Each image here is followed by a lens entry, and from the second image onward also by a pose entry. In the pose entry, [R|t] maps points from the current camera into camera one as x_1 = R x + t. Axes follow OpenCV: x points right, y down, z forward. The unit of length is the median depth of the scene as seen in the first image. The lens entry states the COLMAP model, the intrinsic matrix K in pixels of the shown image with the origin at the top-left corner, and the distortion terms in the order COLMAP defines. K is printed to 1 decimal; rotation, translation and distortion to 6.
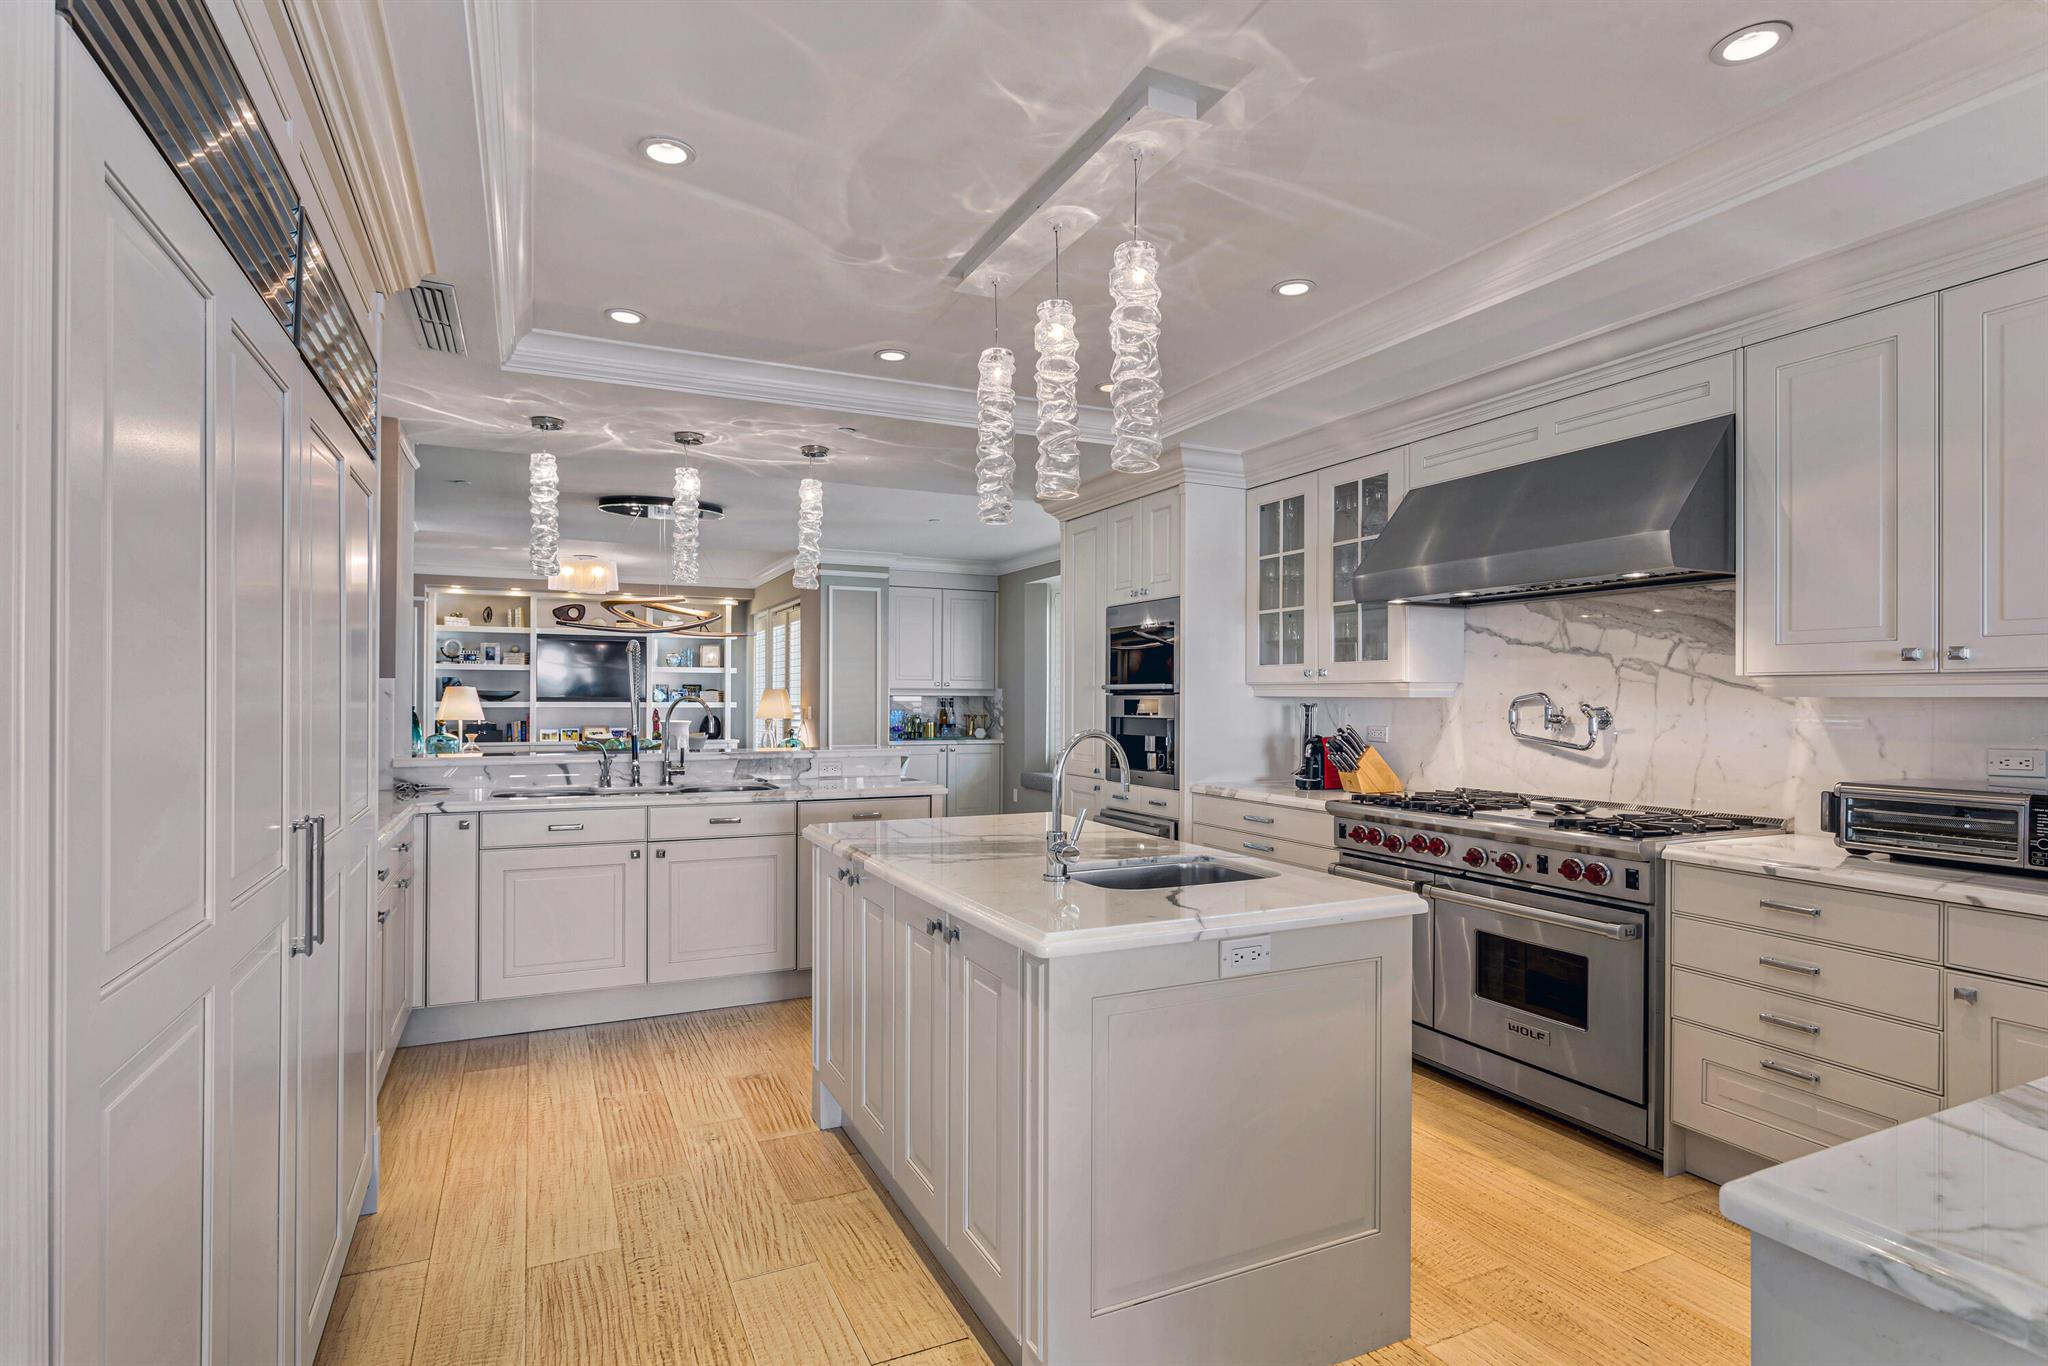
lens RADIAL K [[1032.2, 0, 1009.4], [0, 1032.2, 693.1], [0, 0, 1]] dist [-0.007232, 0.000389]
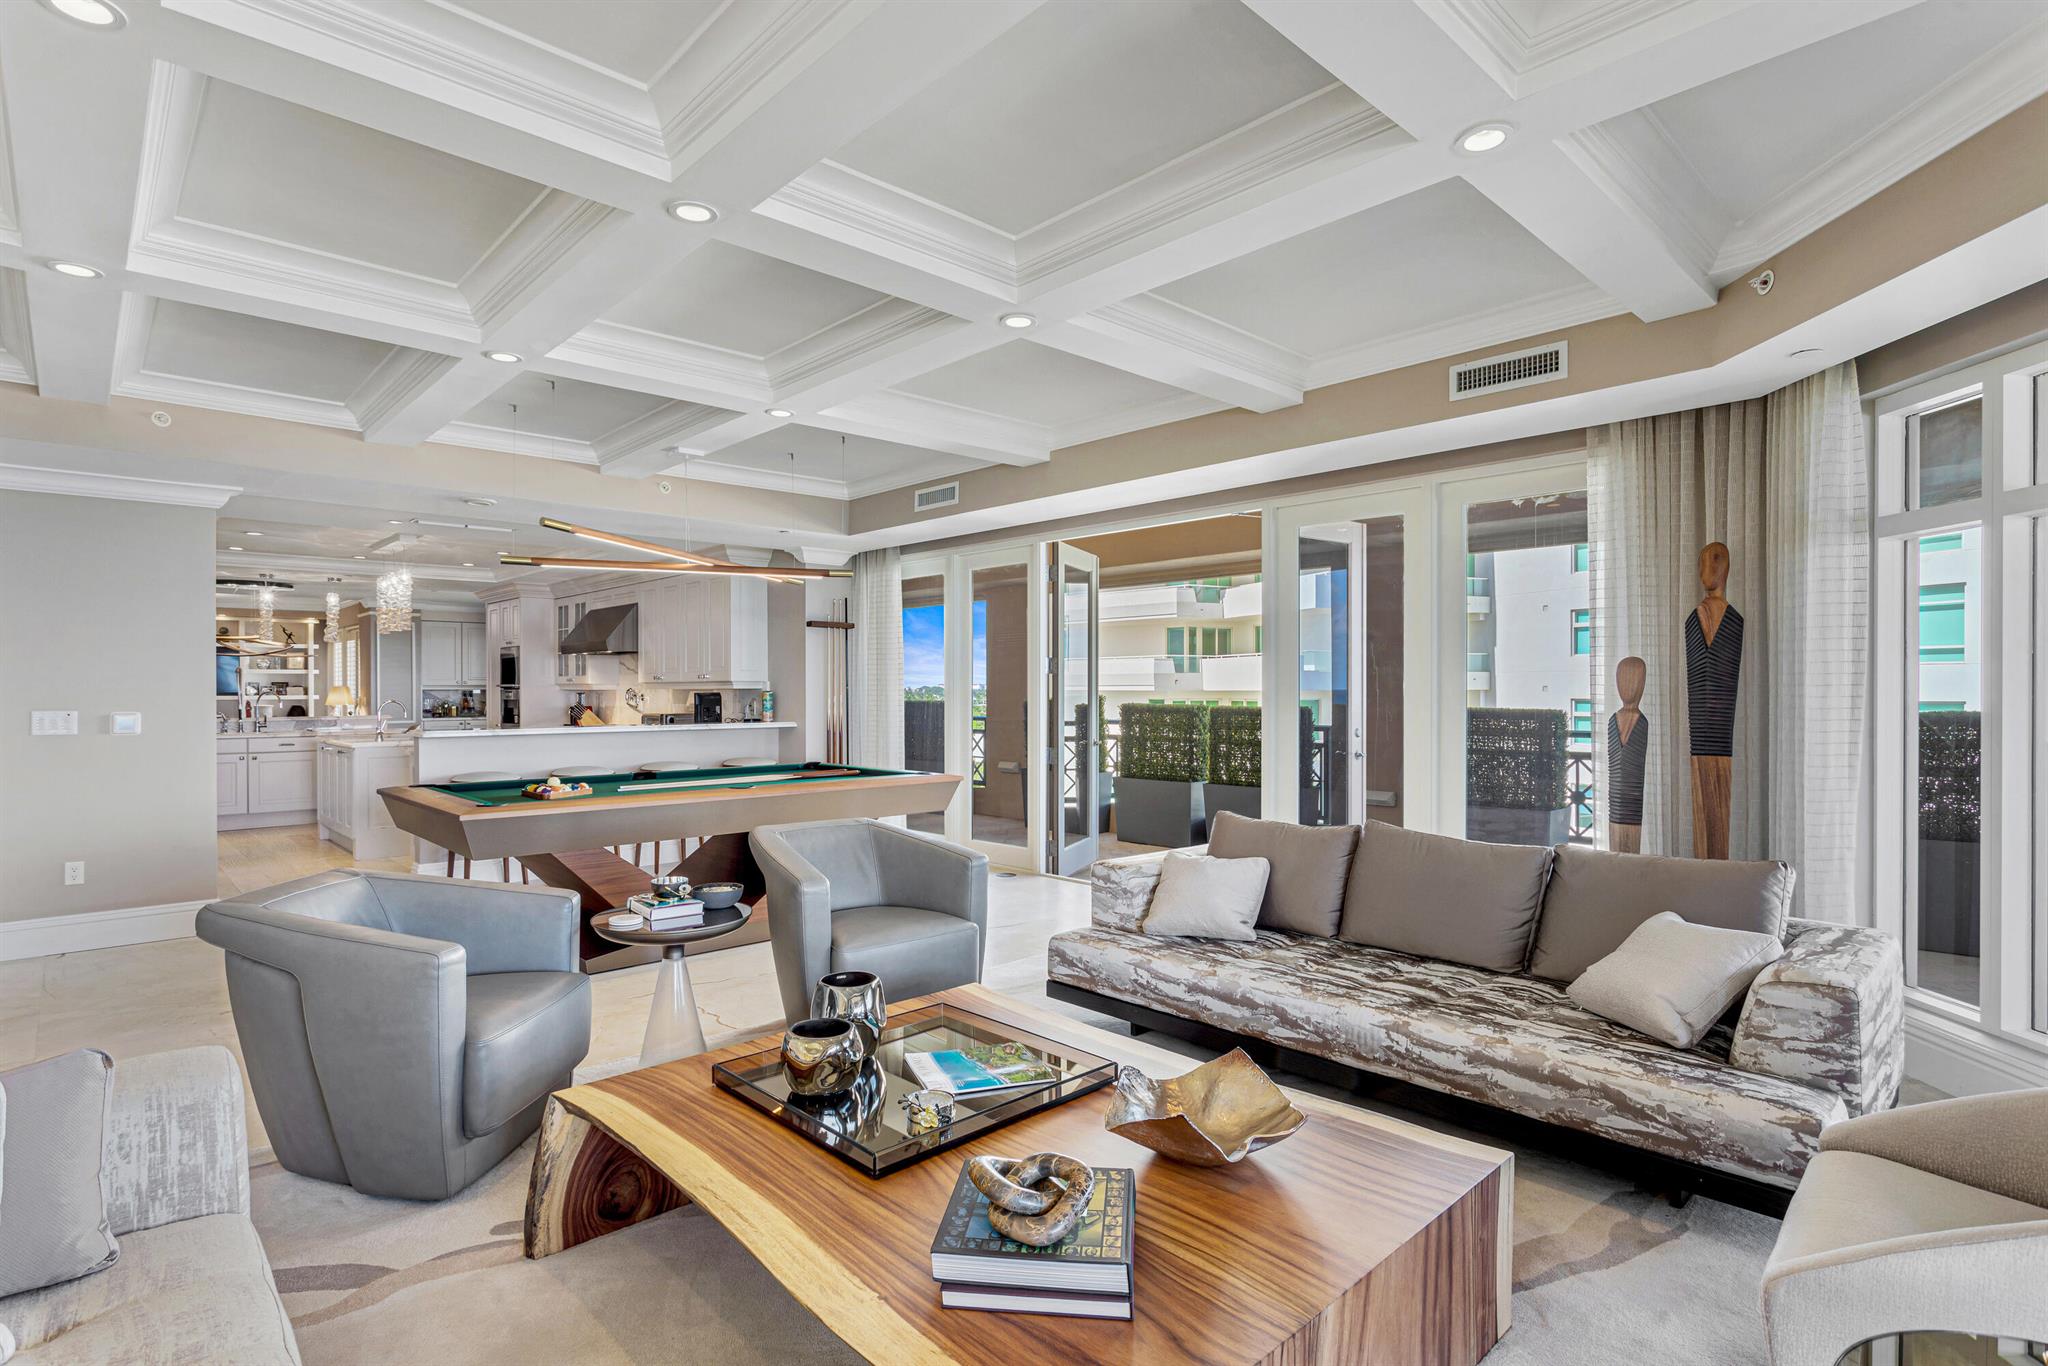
lens RADIAL K [[1032.2, 0, 1019.9], [0, 1032.2, 681.9], [0, 0, 1]] dist [-0.007232, 0.000389]
pose [[0.950497, -0.006727, 0.310662, 0.575097], [0.006875, 0.999976, 0.000620, -0.009075], [-0.310659, 0.001546, 0.950520, -1.711356]]
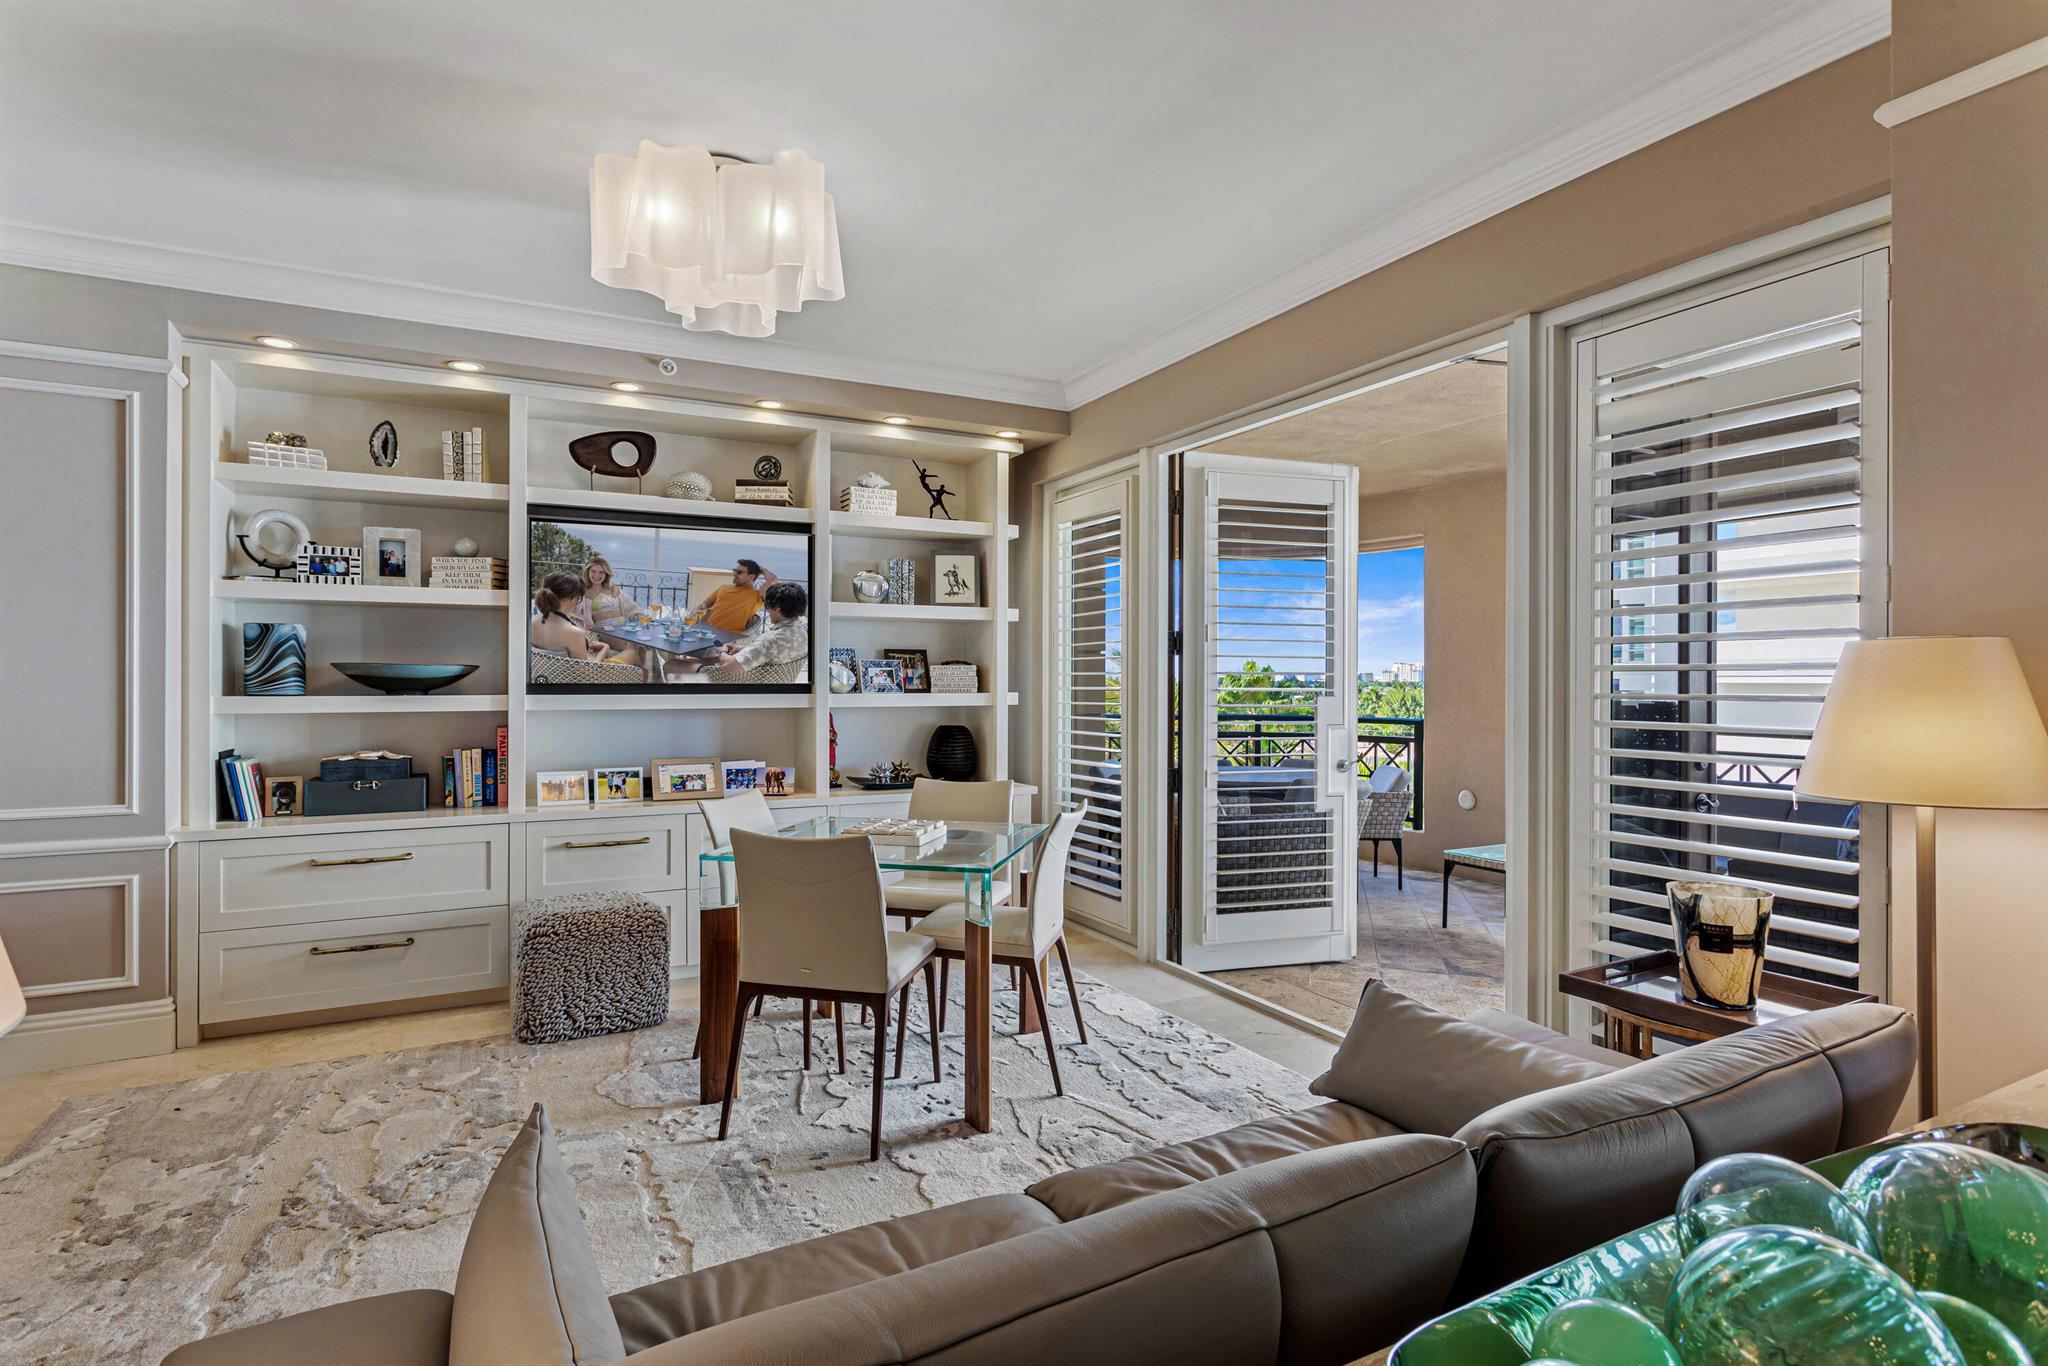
lens RADIAL K [[1032.2, 0, 1006.4], [0, 1032.2, 676.9], [0, 0, 1]] dist [-0.007232, 0.000389]
pose [[0.998775, -0.003938, 0.049318, -0.888142], [0.003832, 0.999990, 0.002257, 0.005961], [-0.049326, -0.002066, 0.998781, 1.818146]]
